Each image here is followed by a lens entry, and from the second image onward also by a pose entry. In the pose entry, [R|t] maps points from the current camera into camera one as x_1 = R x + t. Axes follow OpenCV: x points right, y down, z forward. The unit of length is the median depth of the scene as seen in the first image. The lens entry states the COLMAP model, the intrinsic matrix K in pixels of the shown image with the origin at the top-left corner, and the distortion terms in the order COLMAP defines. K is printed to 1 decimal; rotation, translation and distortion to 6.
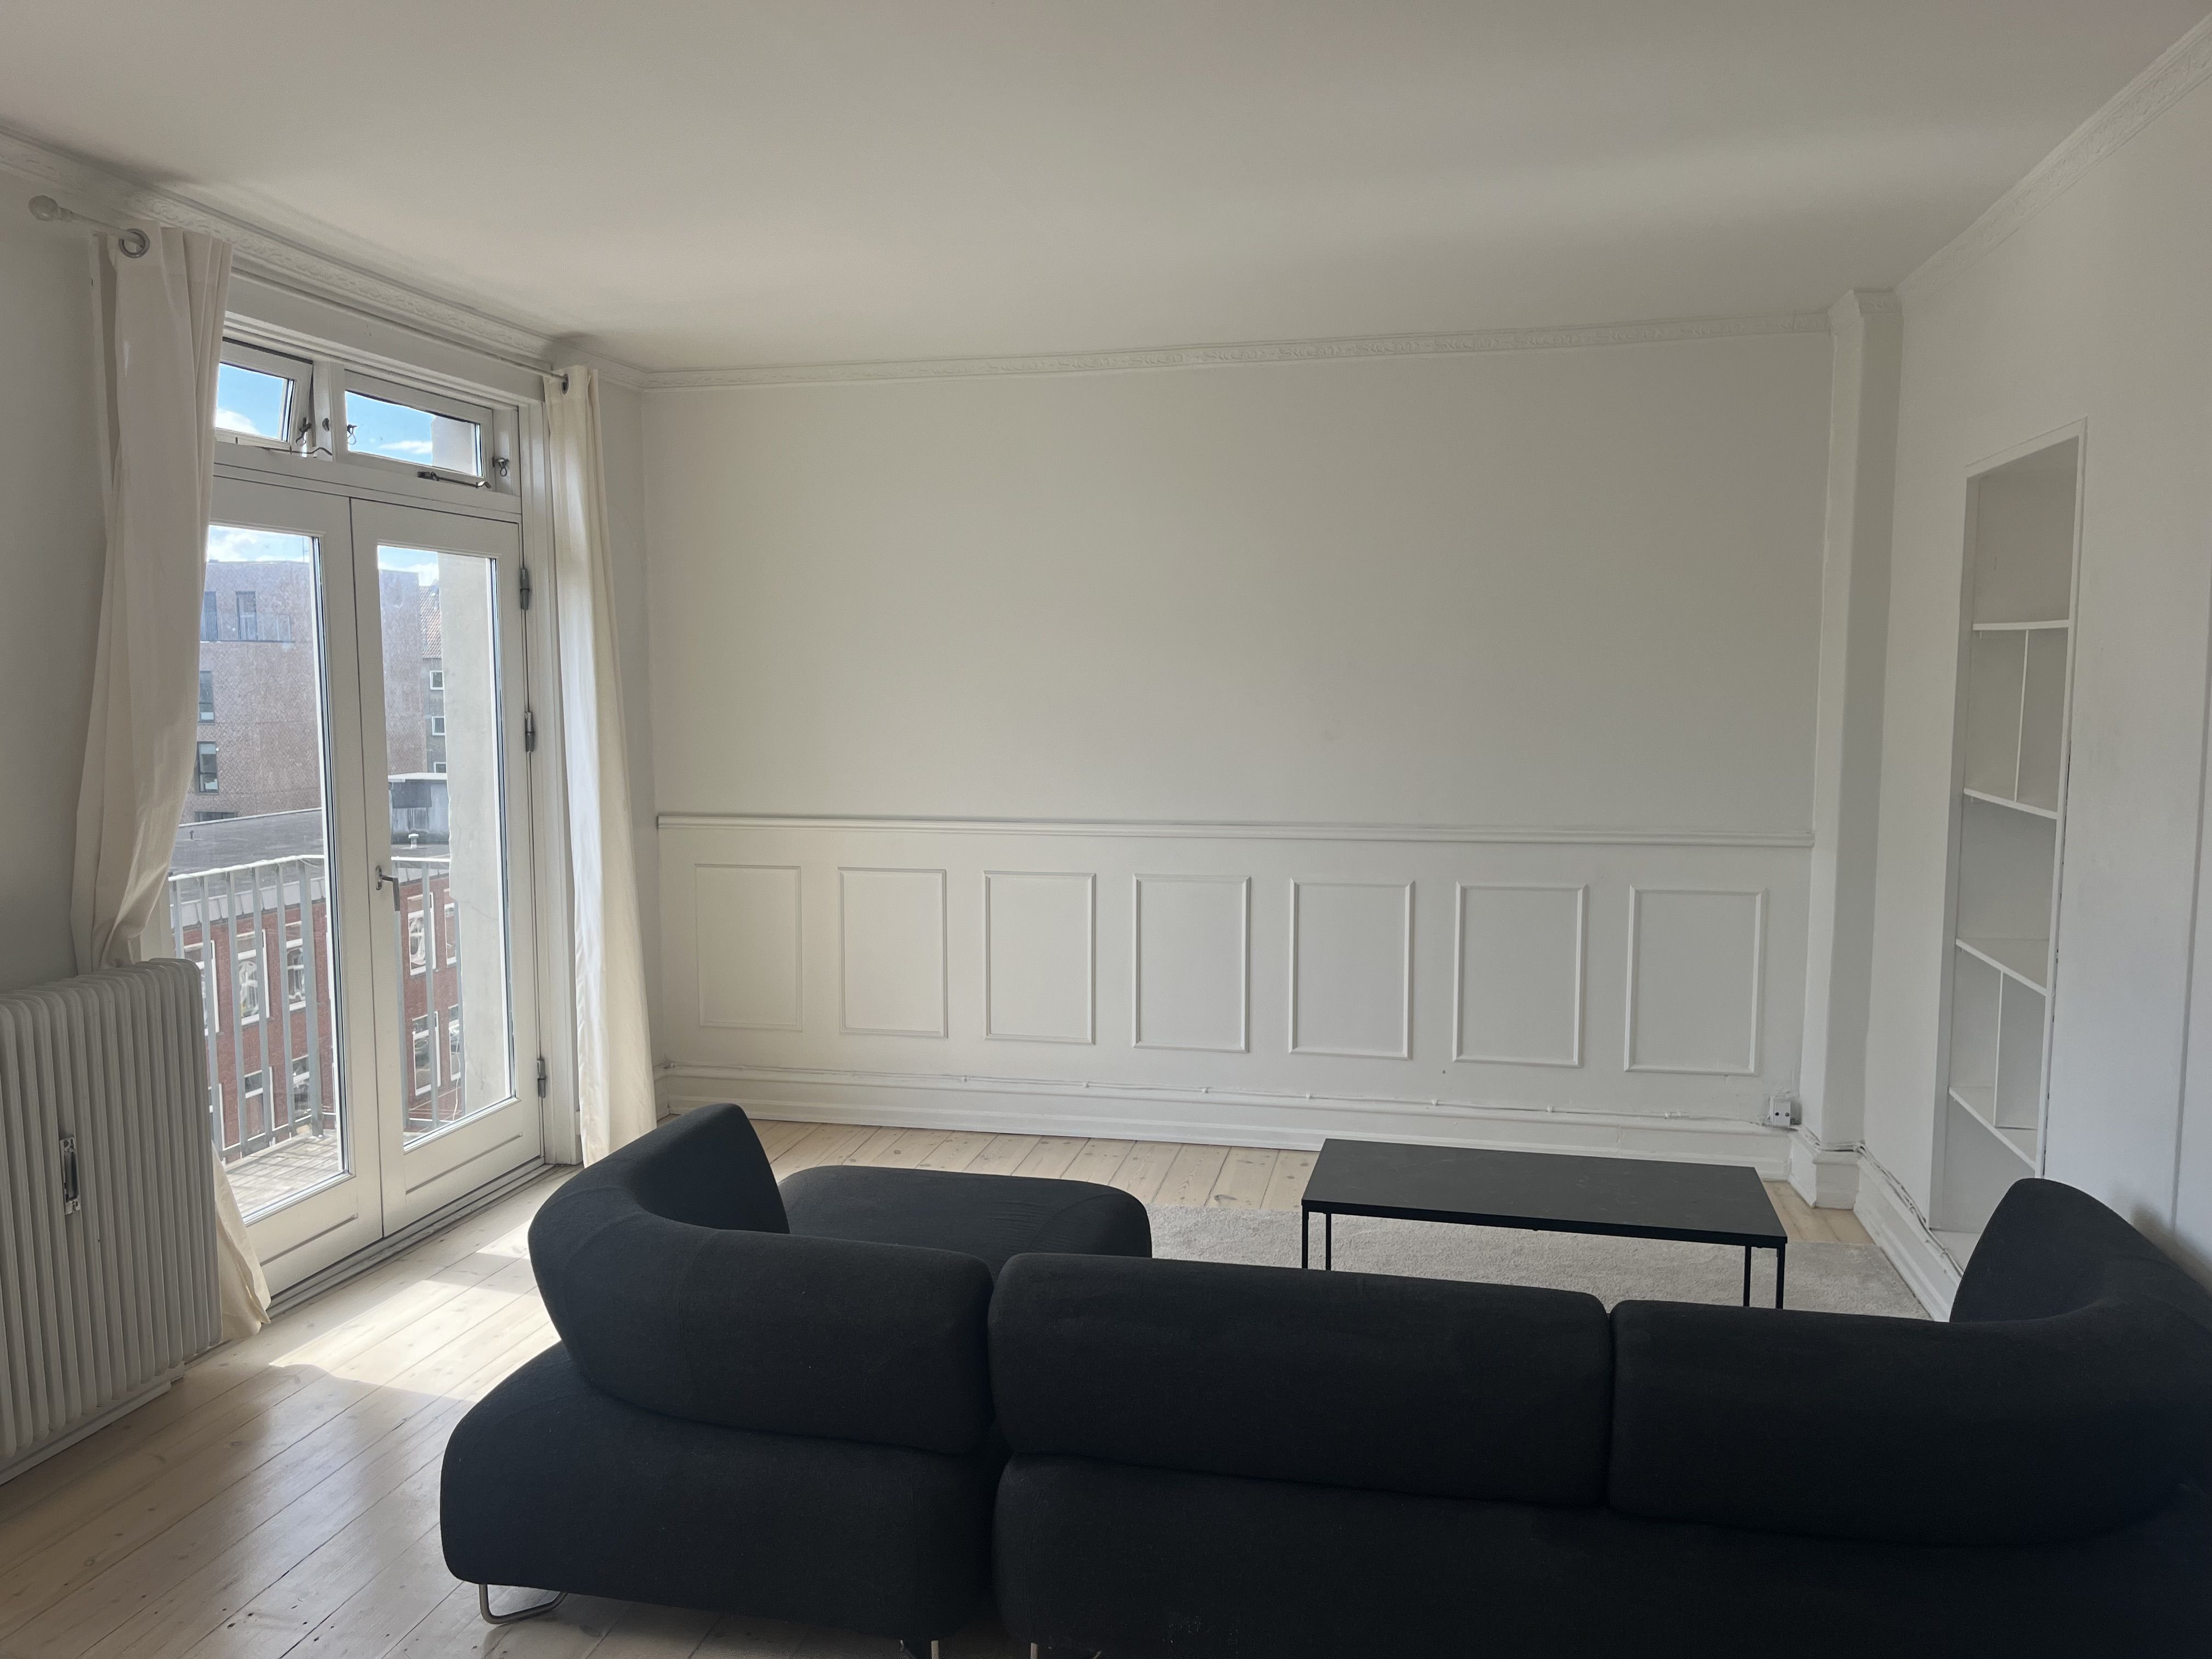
lens RADIAL K [[1700.4, 0, 1100.3], [0, 1700.4, 829.3], [0, 0, 1]] dist [0.045163, -0.041244]
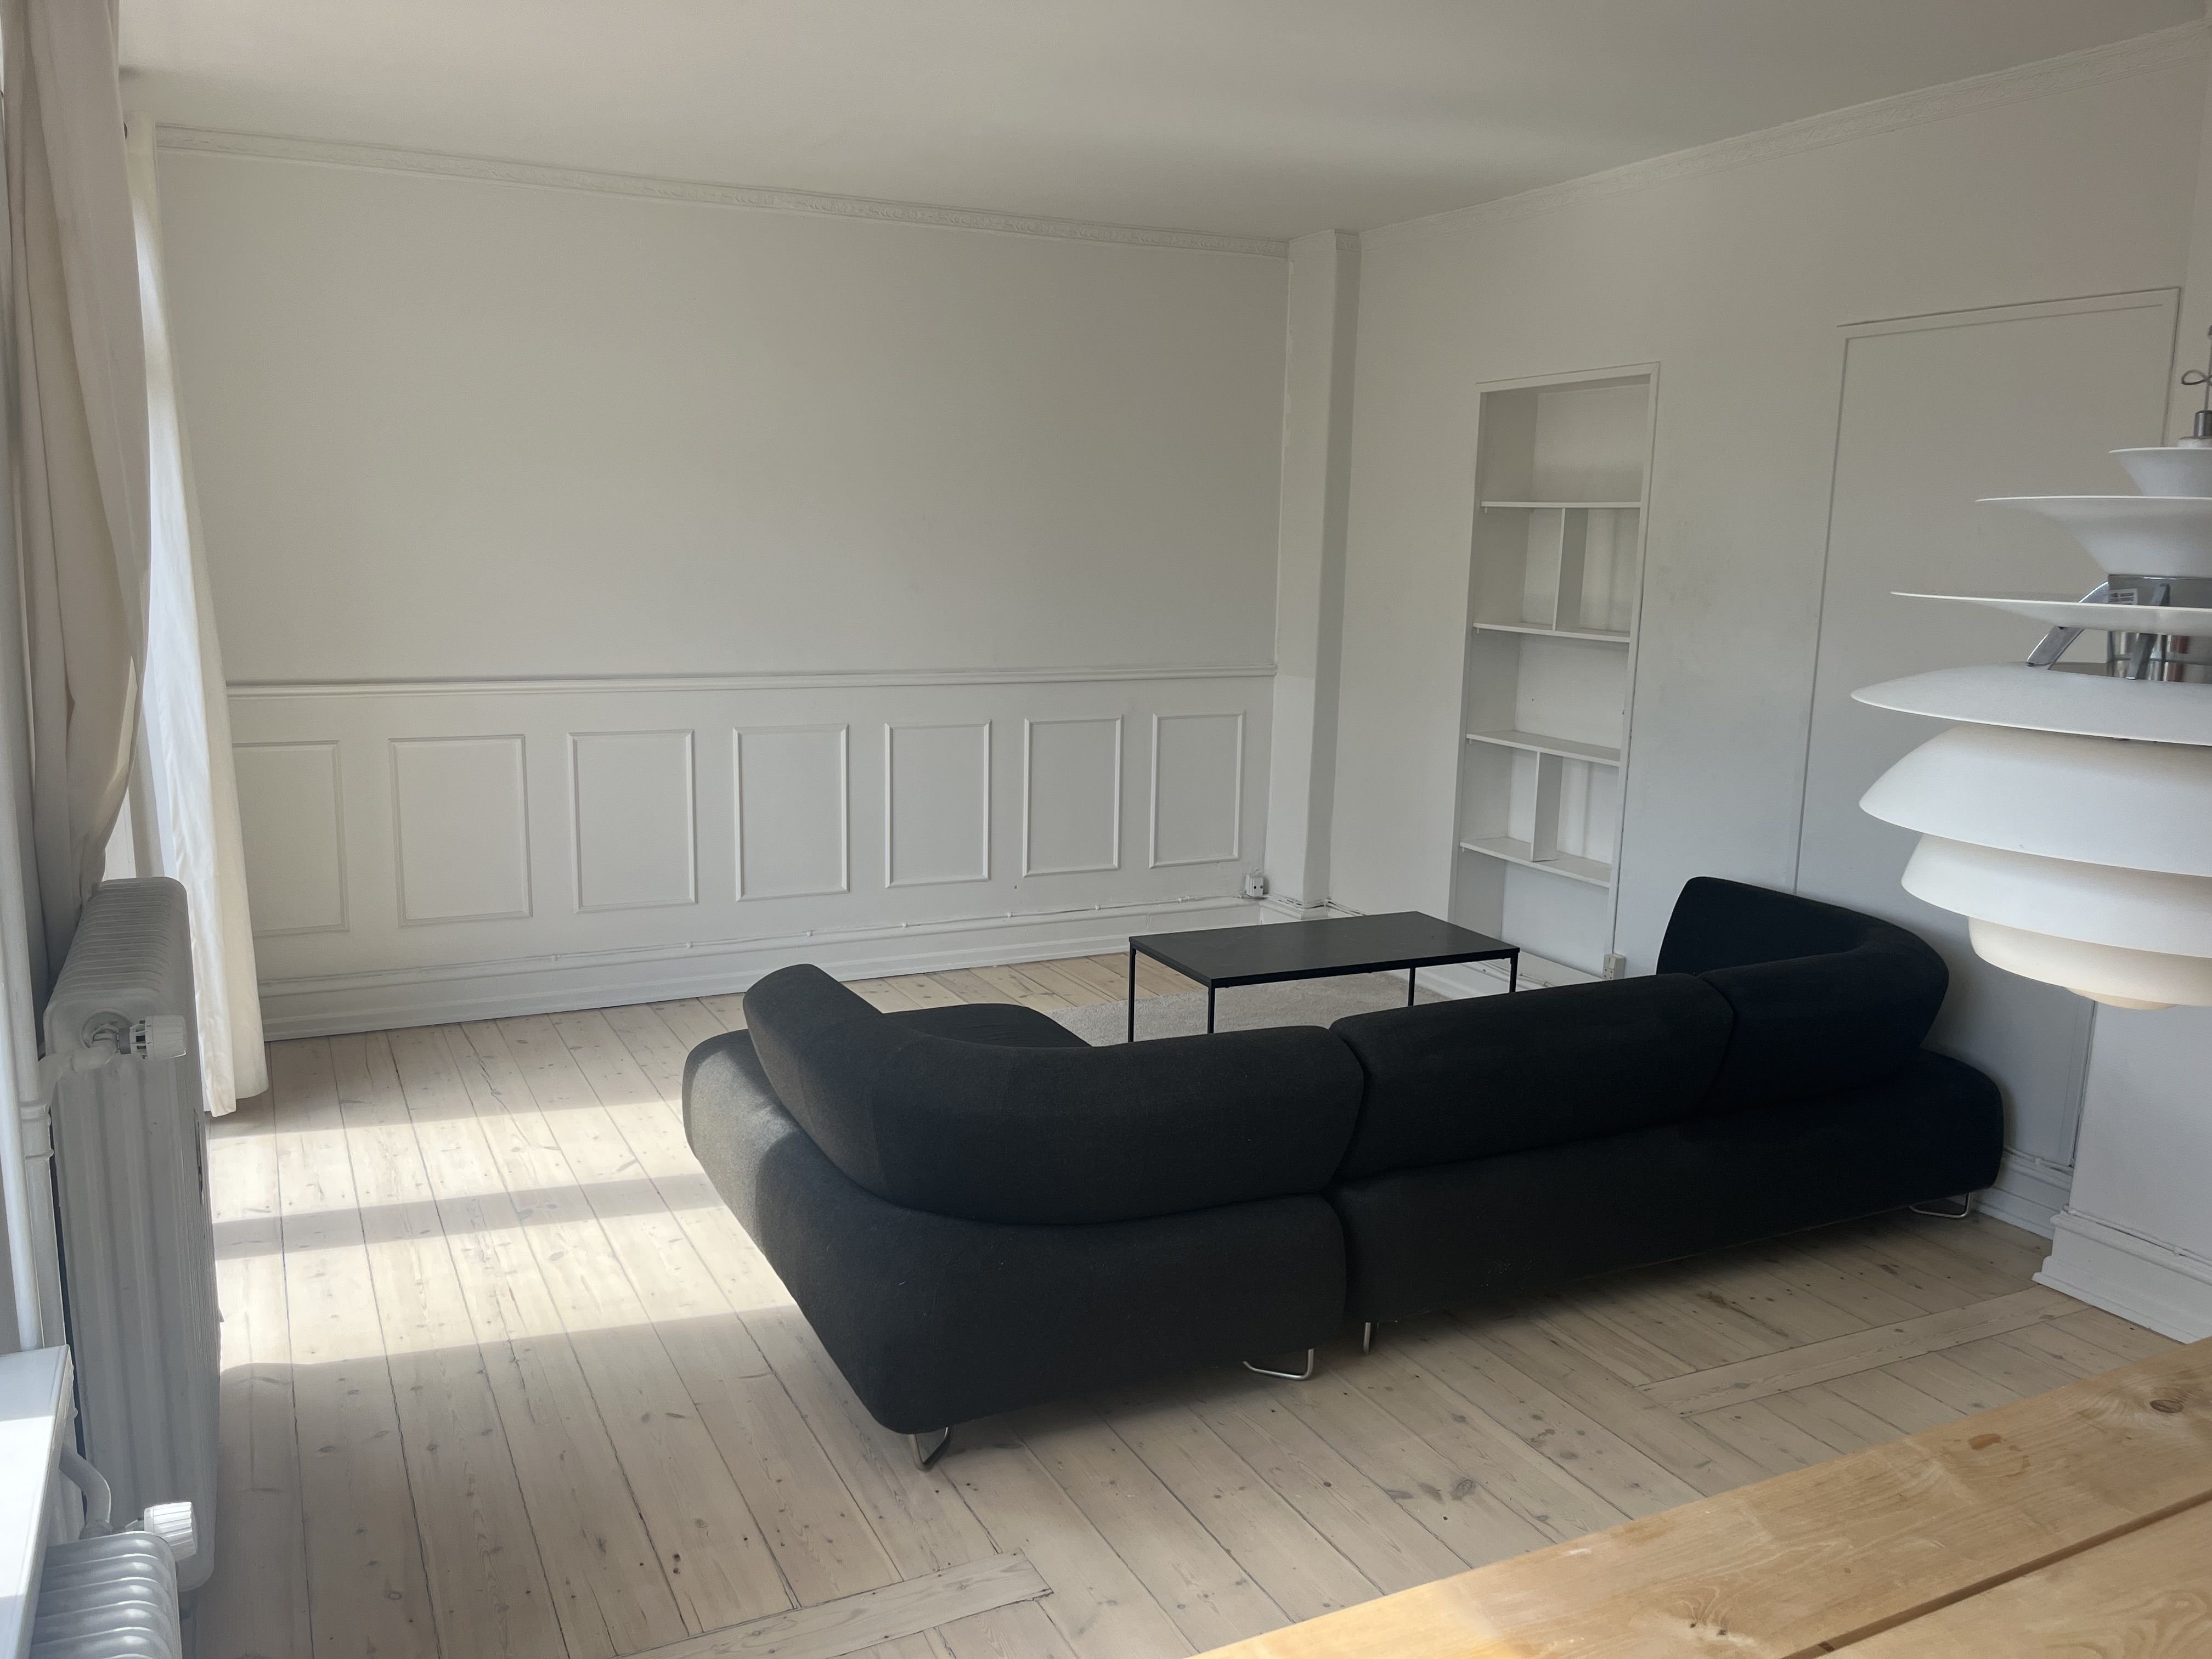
lens RADIAL K [[1700.4, 0, 1099.1], [0, 1700.4, 834.0], [0, 0, 1]] dist [0.045163, -0.041244]
pose [[0.777436, -0.092453, 0.622131, -0.464302], [0.039419, 0.994355, 0.098509, -0.001761], [-0.627726, -0.052060, 0.776691, 0.093784]]
